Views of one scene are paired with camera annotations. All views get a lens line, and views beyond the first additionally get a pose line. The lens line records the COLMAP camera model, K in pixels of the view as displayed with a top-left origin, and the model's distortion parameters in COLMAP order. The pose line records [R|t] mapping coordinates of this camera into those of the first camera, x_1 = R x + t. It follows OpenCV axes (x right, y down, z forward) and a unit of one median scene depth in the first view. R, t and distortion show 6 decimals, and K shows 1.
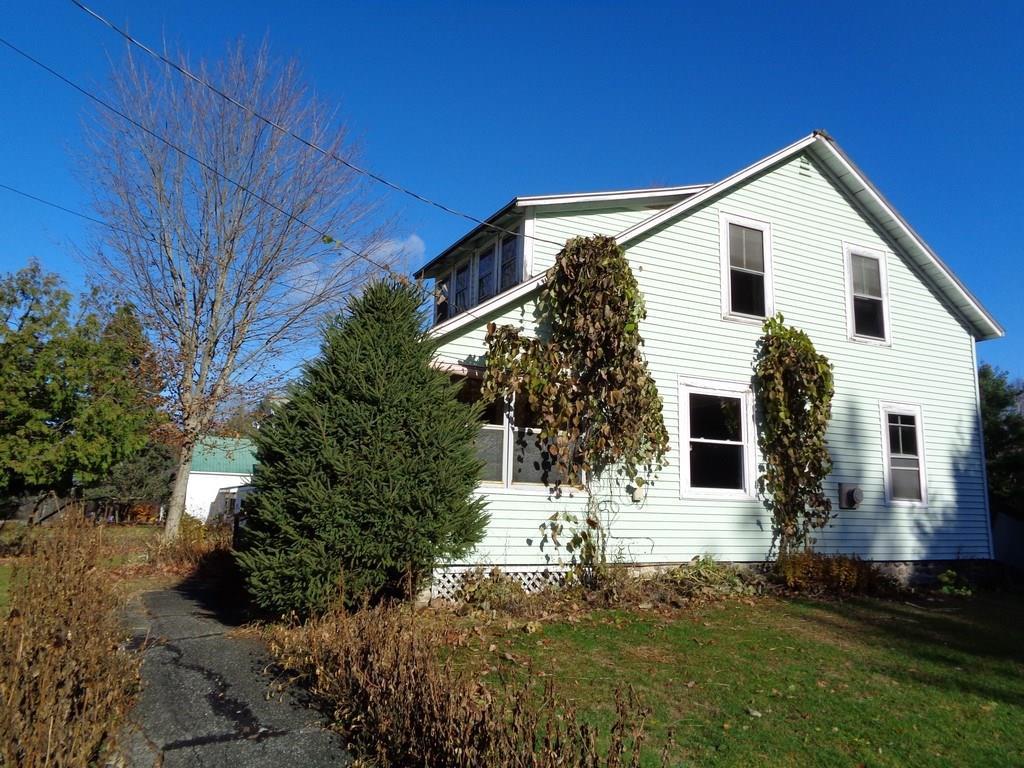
lens RADIAL K [[772.9, 0, 514.4], [0, 772.9, 382.0], [0, 0, 1]] dist [0.003790, 0.010146]
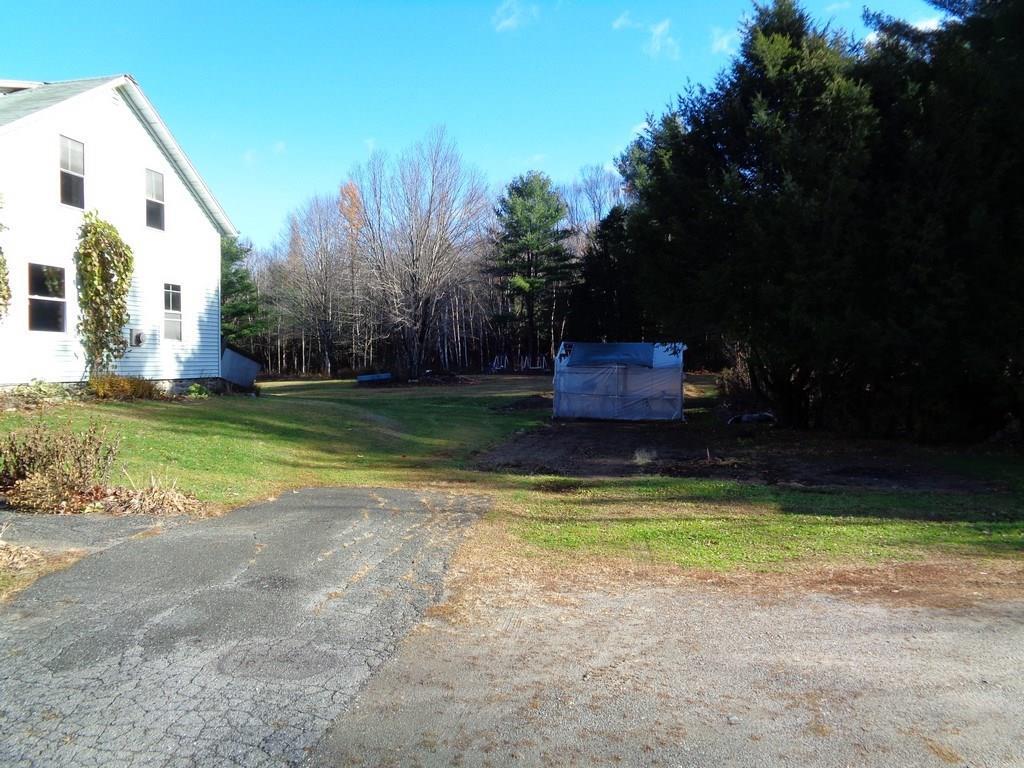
lens RADIAL K [[772.9, 0, 514.4], [0, 772.9, 382.0], [0, 0, 1]] dist [0.003790, 0.010146]
pose [[0.612230, -0.036252, 0.789848, -0.324071], [-0.129828, 0.980781, 0.145648, -0.086229], [-0.779948, -0.191715, 0.595757, -0.505951]]
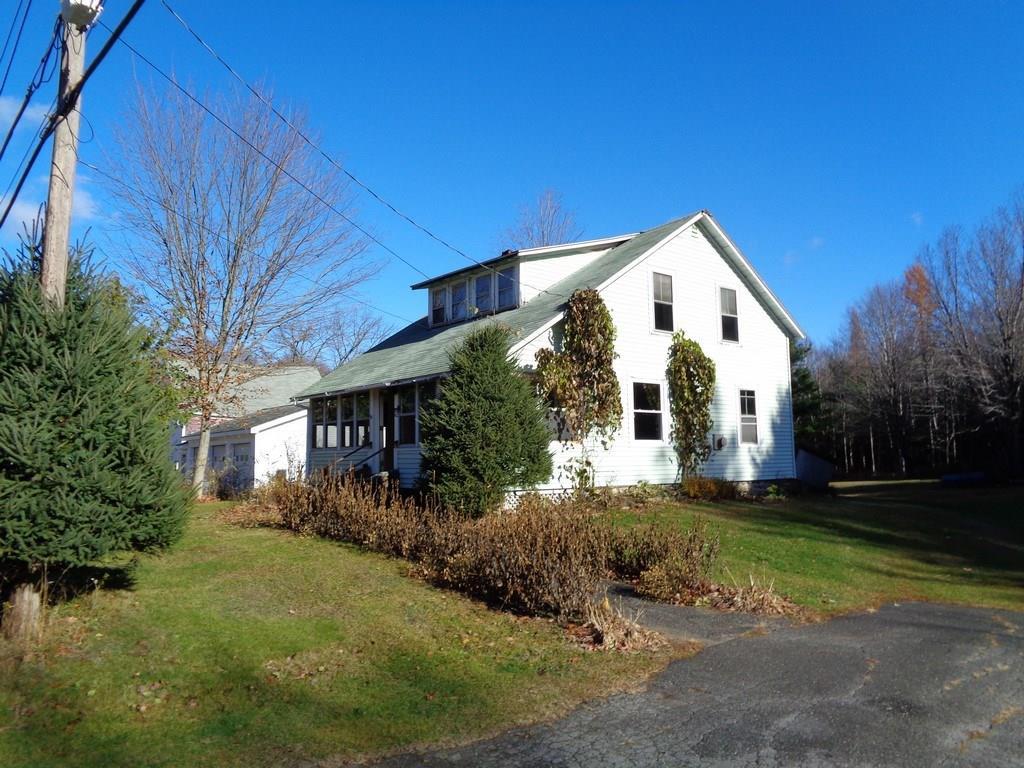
lens RADIAL K [[772.9, 0, 514.4], [0, 772.9, 382.0], [0, 0, 1]] dist [0.003790, 0.010146]
pose [[0.975940, -0.011702, 0.217725, -0.353472], [-0.002923, 0.997767, 0.066727, -0.089171], [-0.218020, -0.065758, 0.973726, -0.498286]]
